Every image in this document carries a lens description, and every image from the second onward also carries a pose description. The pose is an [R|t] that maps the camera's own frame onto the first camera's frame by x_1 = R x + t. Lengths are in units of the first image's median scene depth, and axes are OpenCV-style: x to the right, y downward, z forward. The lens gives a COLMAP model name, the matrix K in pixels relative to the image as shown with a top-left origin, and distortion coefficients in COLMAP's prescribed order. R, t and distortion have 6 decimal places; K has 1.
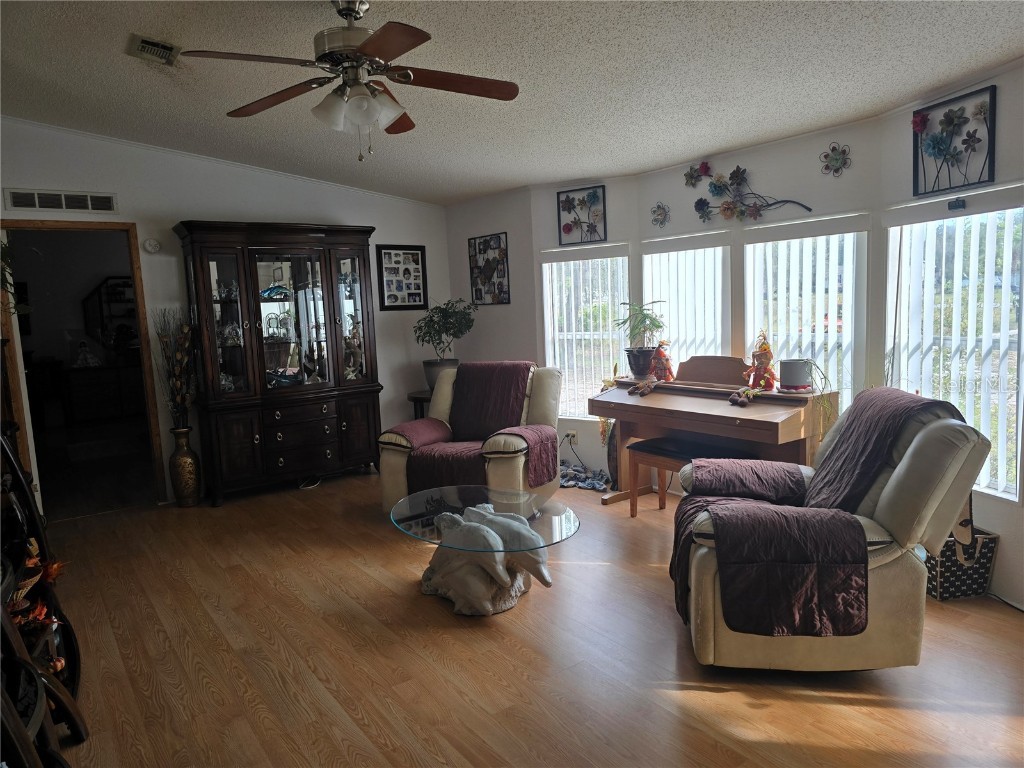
lens RADIAL K [[682.4, 0, 520.8], [0, 682.4, 379.9], [0, 0, 1]] dist [0.055538, -0.052107]
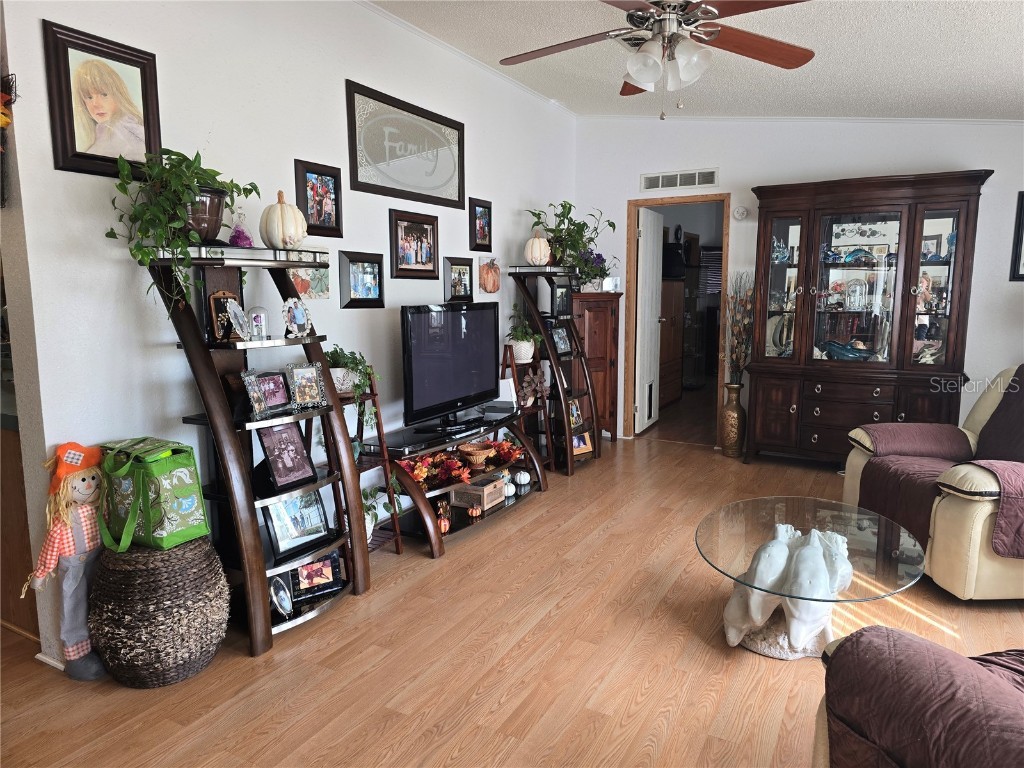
lens RADIAL K [[682.4, 0, 514.4], [0, 682.4, 384.7], [0, 0, 1]] dist [0.055538, -0.052107]
pose [[0.410122, 0.171045, -0.895848, 0.332720], [-0.121013, 0.983777, 0.132434, -0.029809], [0.903967, 0.054095, 0.424167, 0.238591]]
